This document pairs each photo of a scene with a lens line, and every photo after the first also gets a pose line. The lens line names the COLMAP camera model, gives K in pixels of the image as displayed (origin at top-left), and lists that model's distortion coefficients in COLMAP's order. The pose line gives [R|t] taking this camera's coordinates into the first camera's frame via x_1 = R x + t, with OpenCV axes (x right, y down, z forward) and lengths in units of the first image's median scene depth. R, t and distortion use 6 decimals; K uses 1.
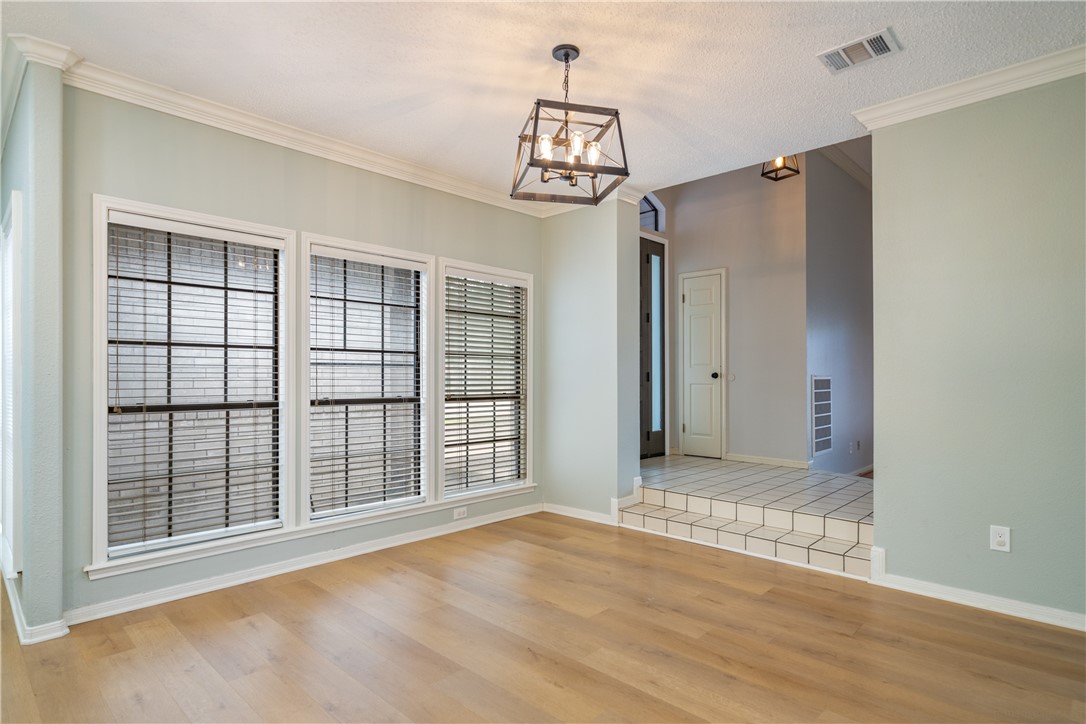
lens RADIAL K [[573.7, 0, 543.9], [0, 573.7, 358.1], [0, 0, 1]] dist [-0.001834, 0.001410]
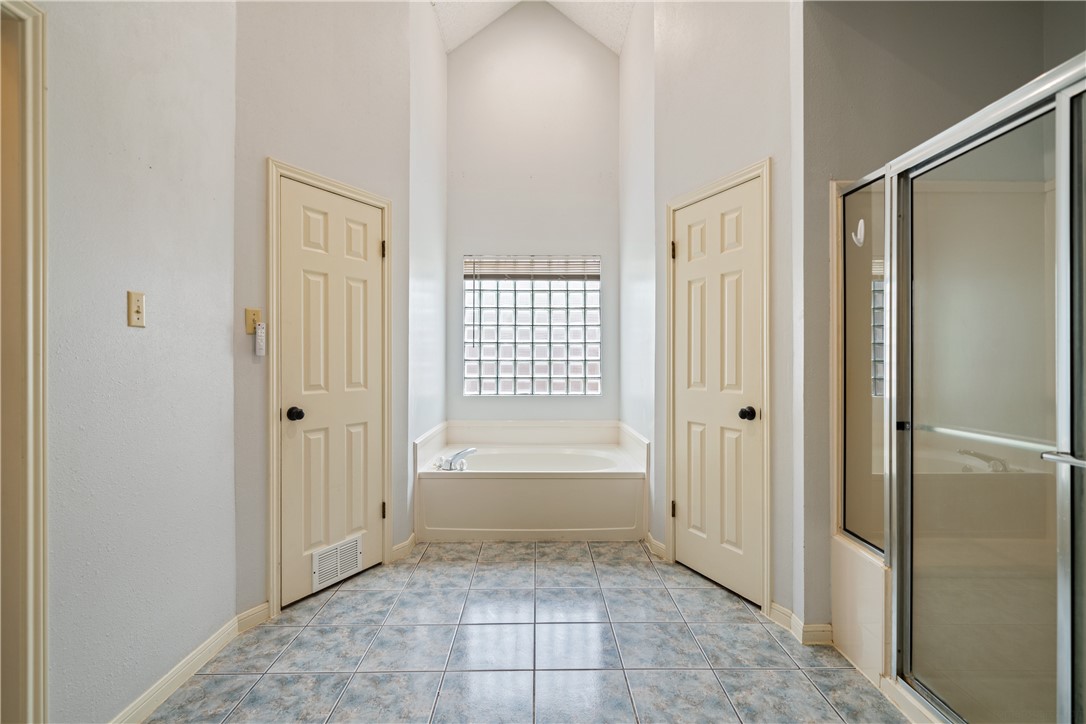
lens RADIAL K [[498.7, 0, 545.1], [0, 498.7, 358.3], [0, 0, 1]] dist [0.002005, 0.000046]
pose [[0.700167, 0.001123, -0.713979, 0.775174], [0.003585, 0.999981, 0.005089, -0.024625], [0.713970, -0.006123, 0.700149, 1.044810]]
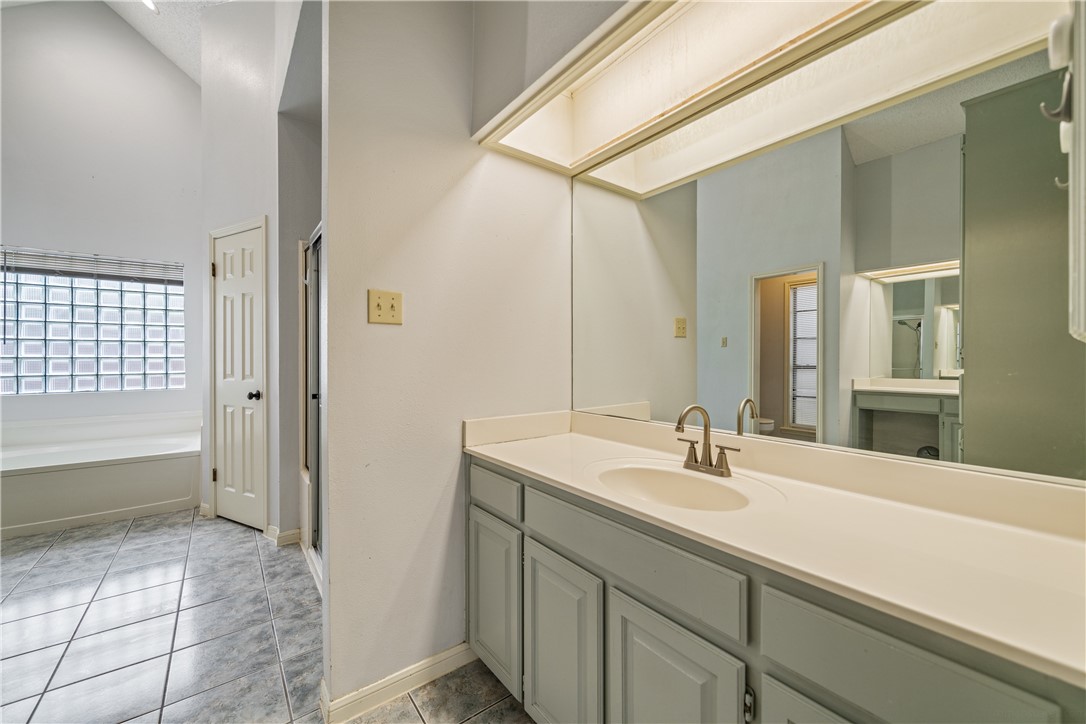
lens RADIAL K [[415.4, 0, 540.7], [0, 415.4, 359.6], [0, 0, 1]] dist [-0.004613, -0.000147]
pose [[0.989434, 0.002994, -0.144951, 1.113419], [-0.000836, 0.999888, 0.014946, -0.025325], [0.144980, -0.014667, 0.989326, 1.020157]]
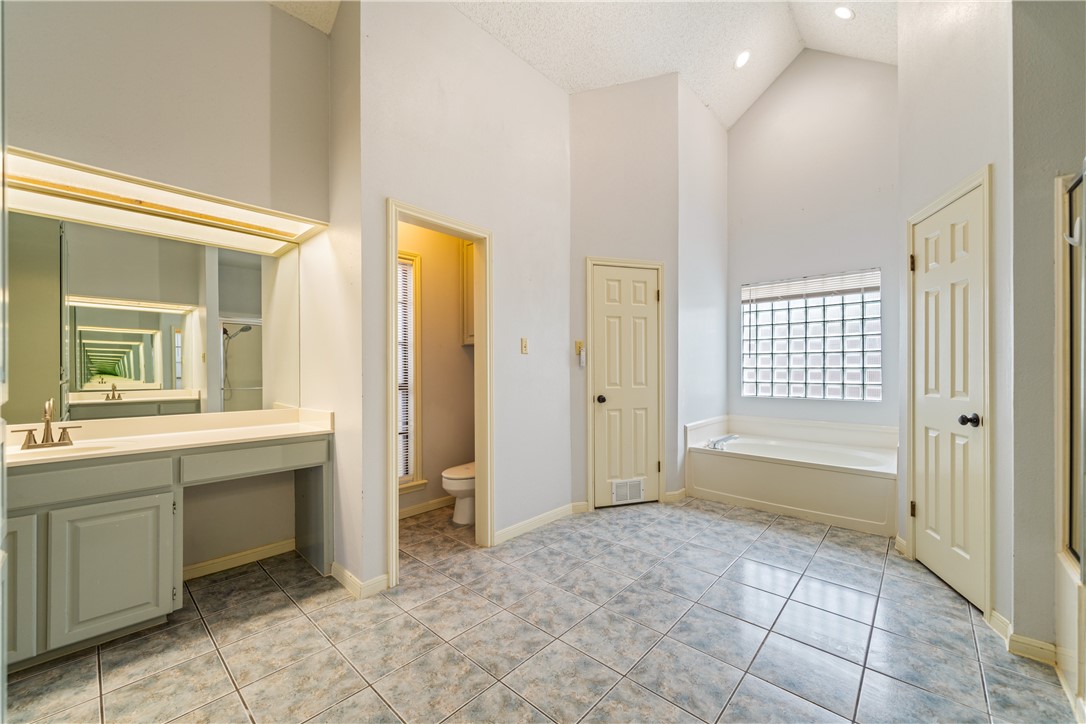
lens RADIAL K [[418.7, 0, 550.6], [0, 418.7, 368.1], [0, 0, 1]] dist [-0.000604, 0.000295]
pose [[0.038515, 0.002473, -0.999255, 1.022808], [0.011048, 0.999935, 0.002900, -0.024922], [0.999197, -0.011152, 0.038485, 1.112690]]
